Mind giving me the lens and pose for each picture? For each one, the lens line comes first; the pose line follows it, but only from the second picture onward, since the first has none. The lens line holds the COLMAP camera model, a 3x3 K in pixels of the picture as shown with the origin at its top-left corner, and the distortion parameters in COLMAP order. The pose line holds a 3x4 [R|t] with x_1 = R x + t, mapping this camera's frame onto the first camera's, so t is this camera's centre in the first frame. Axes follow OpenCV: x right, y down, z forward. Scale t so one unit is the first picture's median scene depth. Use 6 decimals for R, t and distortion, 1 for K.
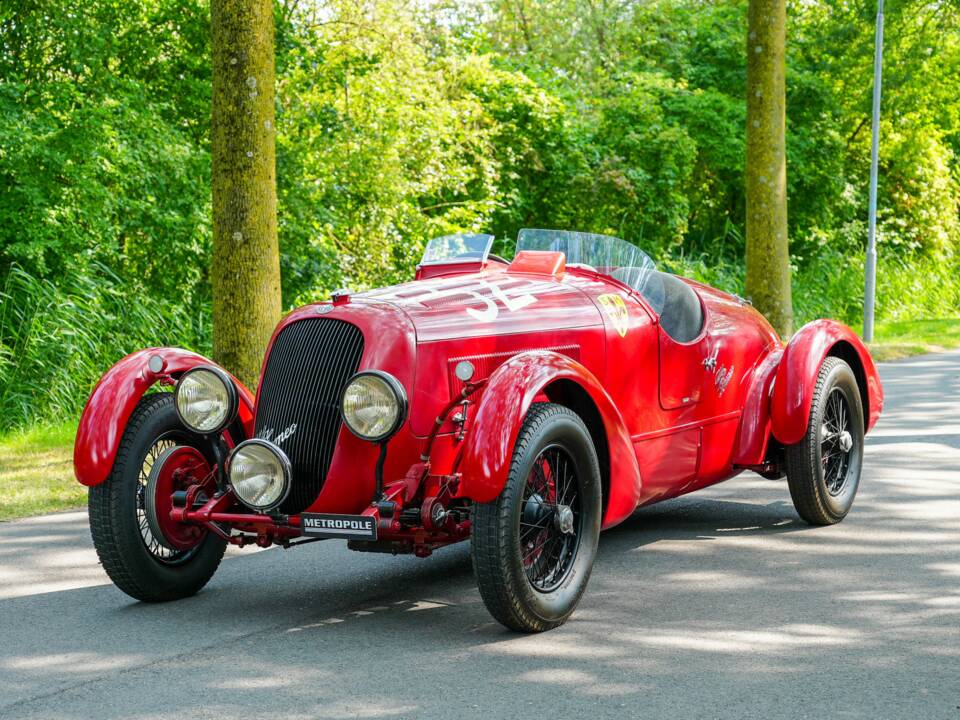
lens RADIAL K [[1988.9, 0, 480.0], [0, 1988.9, 360.0], [0, 0, 1]] dist [-0.031467, -0.099879]
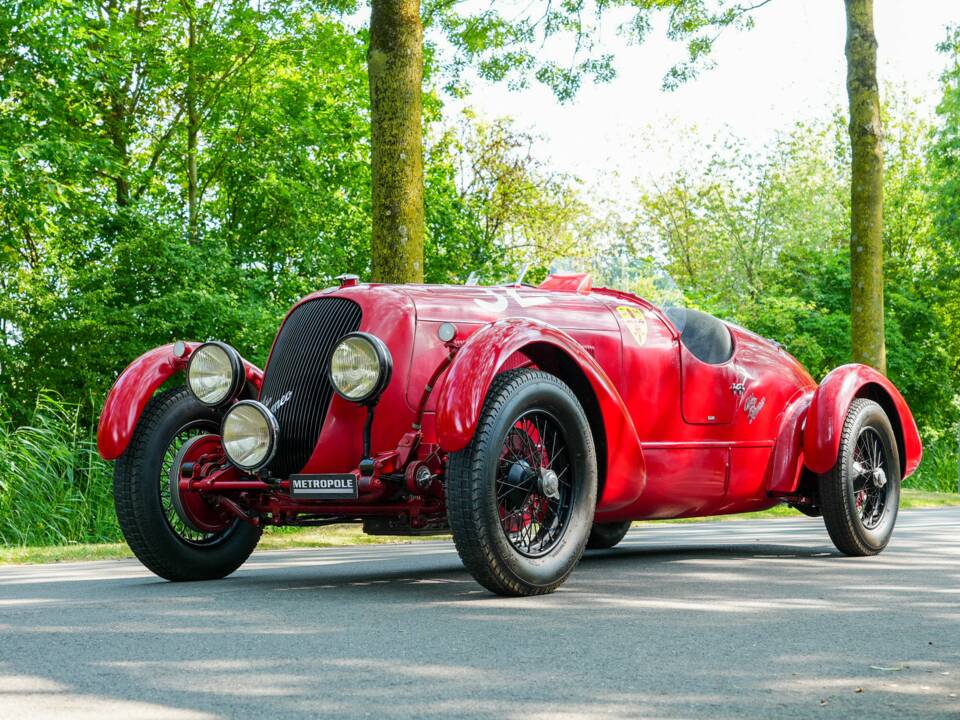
lens RADIAL K [[1542.3, 0, 483.0], [0, 1542.3, 375.1], [0, 0, 1]] dist [0.013243, 0.093831]
pose [[0.993280, -0.002272, -0.115711, 0.087158], [-0.009824, 0.994544, -0.103854, 0.093363], [0.115315, 0.104293, 0.987839, 0.194493]]
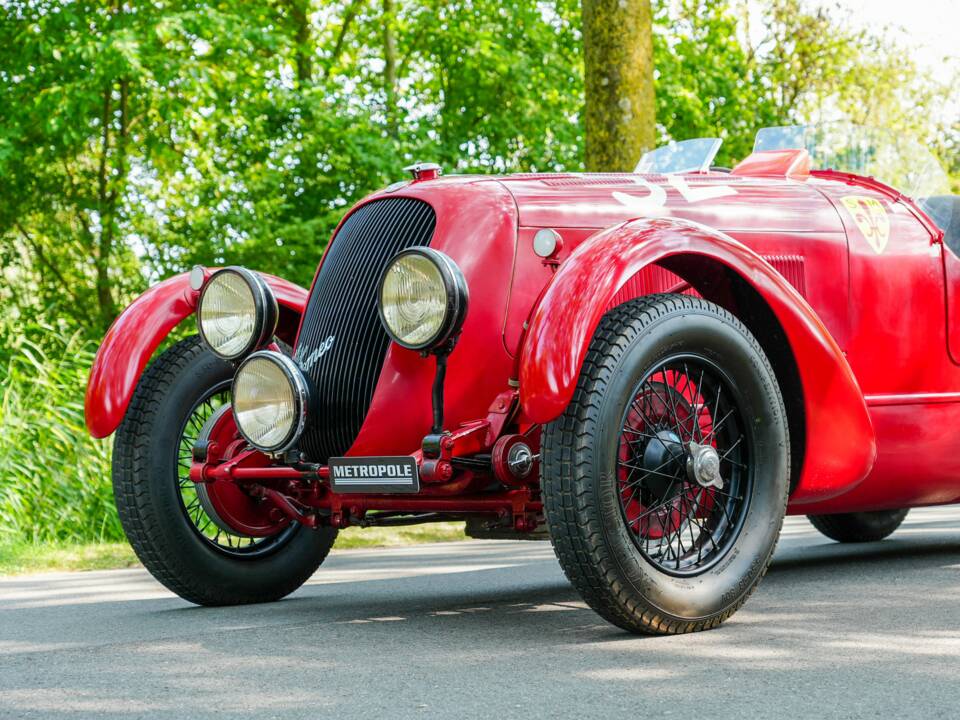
lens RADIAL K [[1988.9, 0, 480.0], [0, 1988.9, 360.0], [0, 0, 1]] dist [-0.031467, -0.099879]
pose [[0.961445, -0.021695, -0.274141, 0.134249], [0.001791, 0.997356, -0.072649, 0.081344], [0.274992, 0.069357, 0.958941, 0.295317]]
